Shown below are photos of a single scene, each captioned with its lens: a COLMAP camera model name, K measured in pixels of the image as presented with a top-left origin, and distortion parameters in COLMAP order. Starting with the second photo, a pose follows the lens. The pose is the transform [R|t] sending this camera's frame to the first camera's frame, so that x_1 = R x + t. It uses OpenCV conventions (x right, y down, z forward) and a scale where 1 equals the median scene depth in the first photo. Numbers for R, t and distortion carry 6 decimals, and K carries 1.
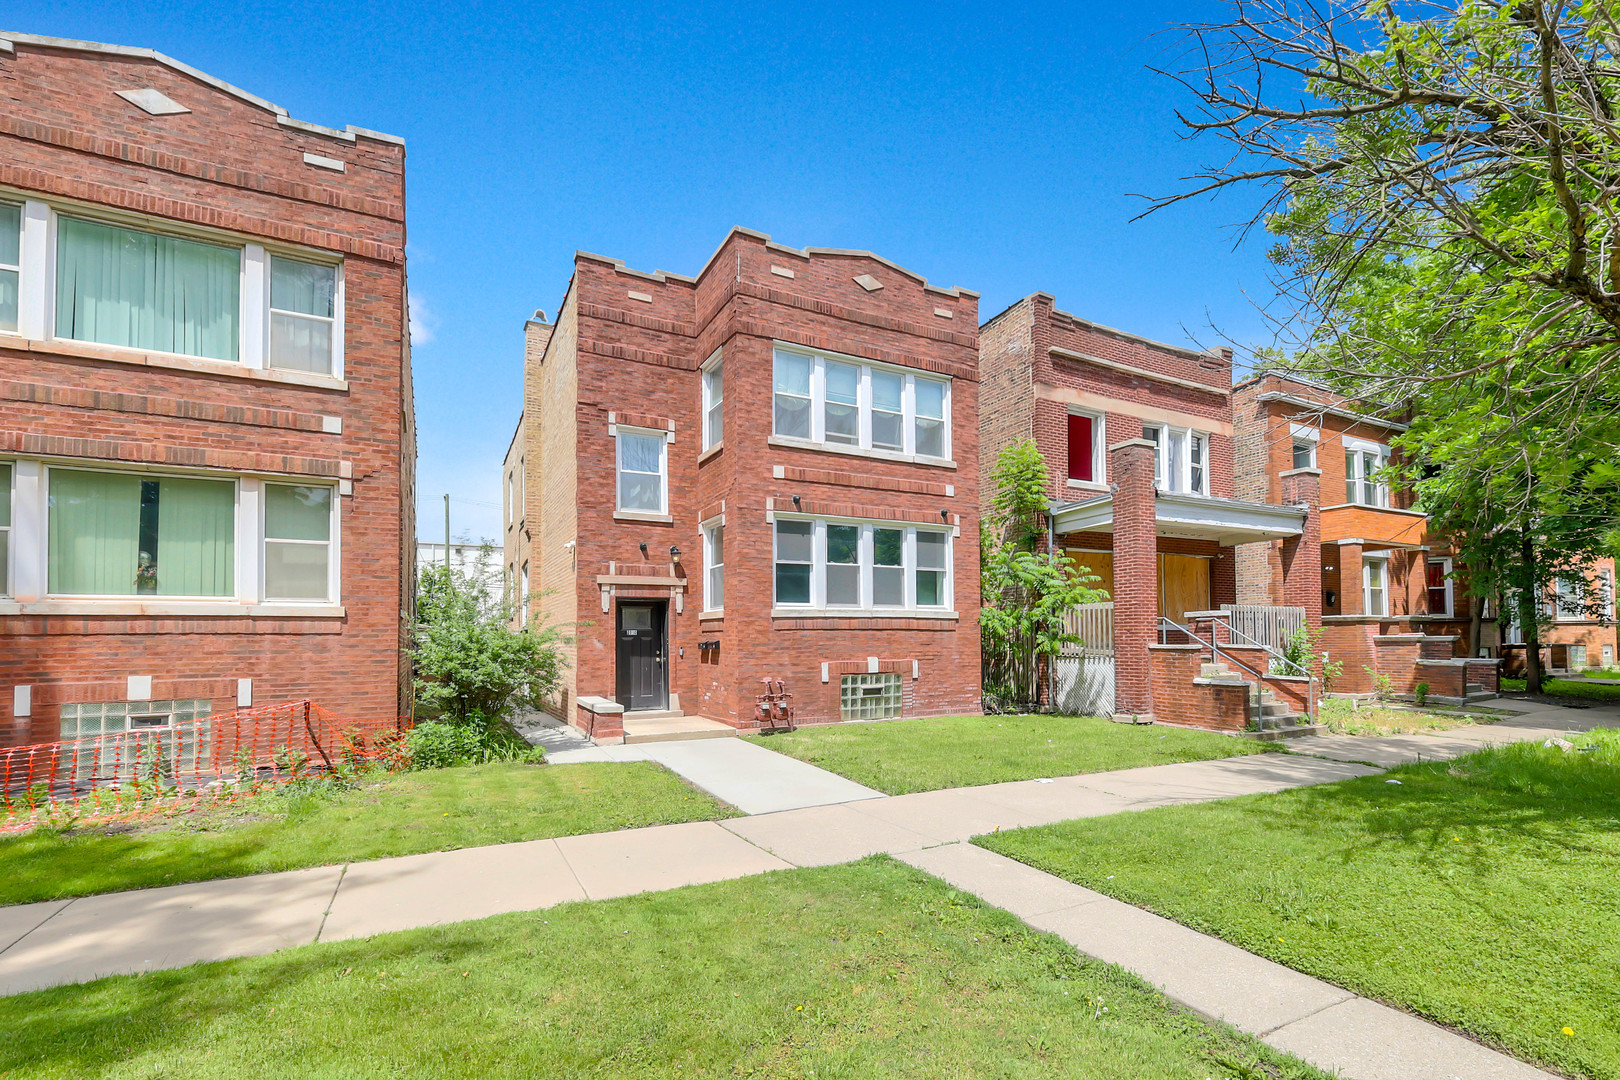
lens RADIAL K [[735.6, 0, 811.5], [0, 735.6, 623.3], [0, 0, 1]] dist [-0.000028, -0.000826]
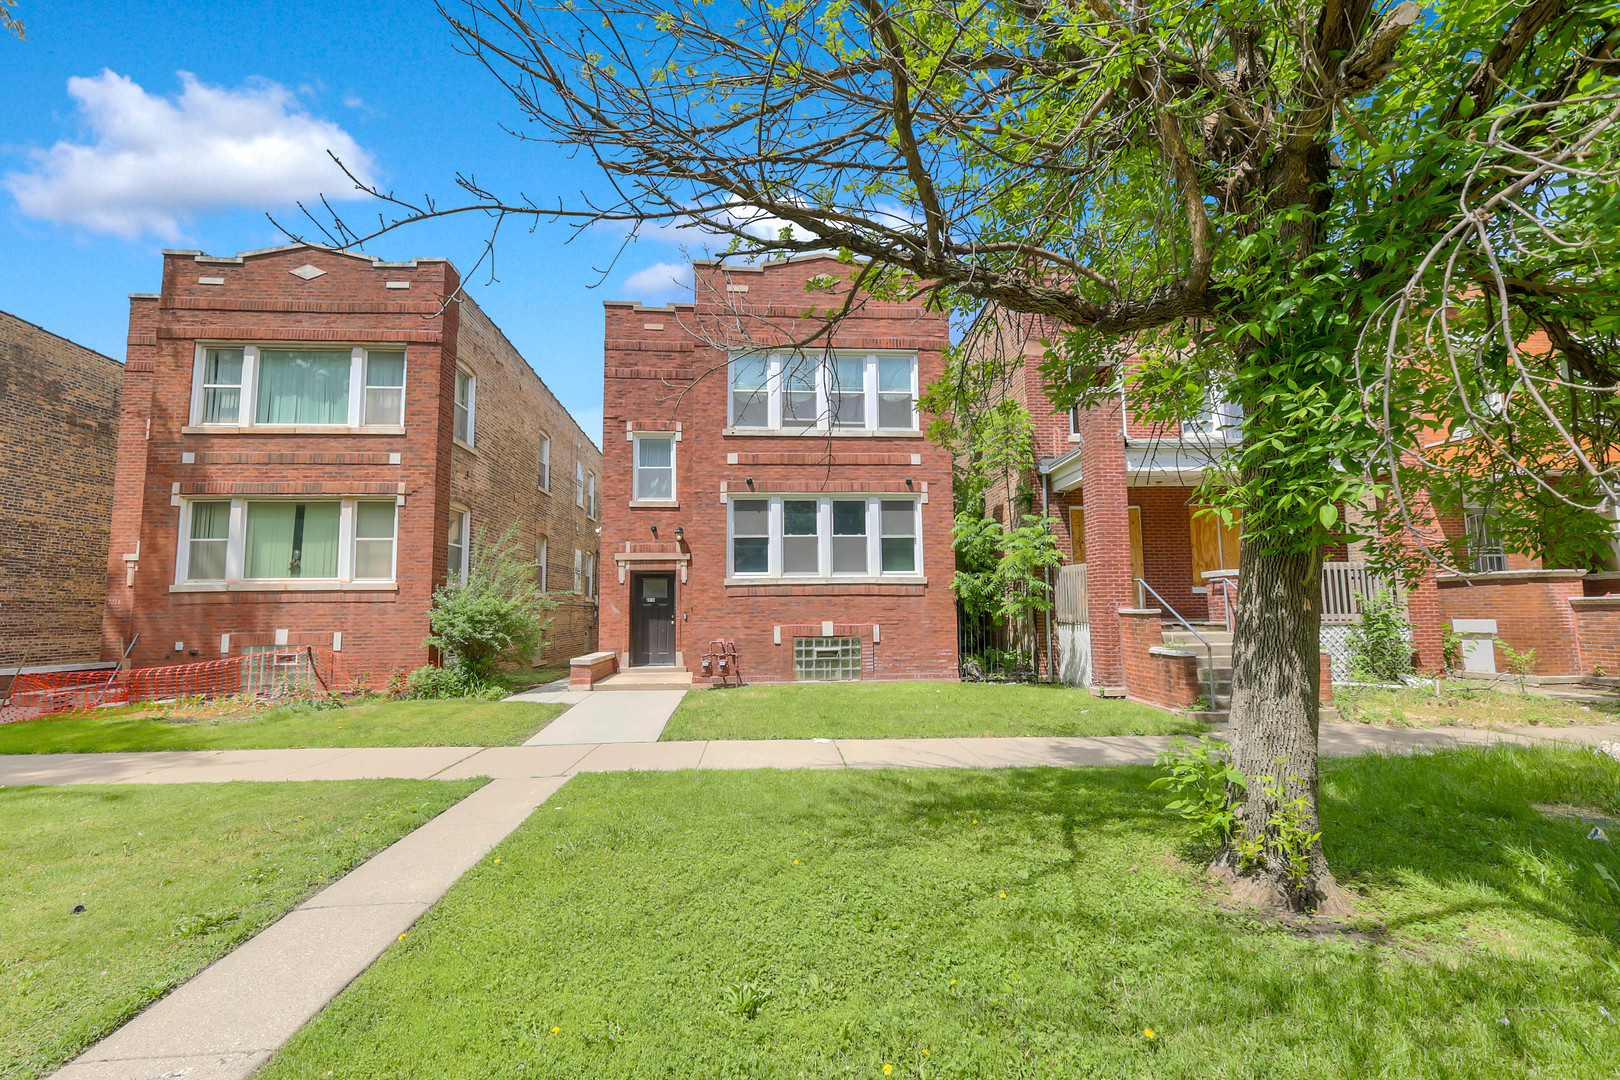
lens RADIAL K [[709.6, 0, 810.0], [0, 709.6, 540.0], [0, 0, 1]] dist [0.000638, 0.000072]
pose [[0.911398, -0.041449, -0.409433, 0.491951], [0.011687, 0.997120, -0.074928, 0.005159], [0.411360, 0.063504, 0.909258, 0.048274]]
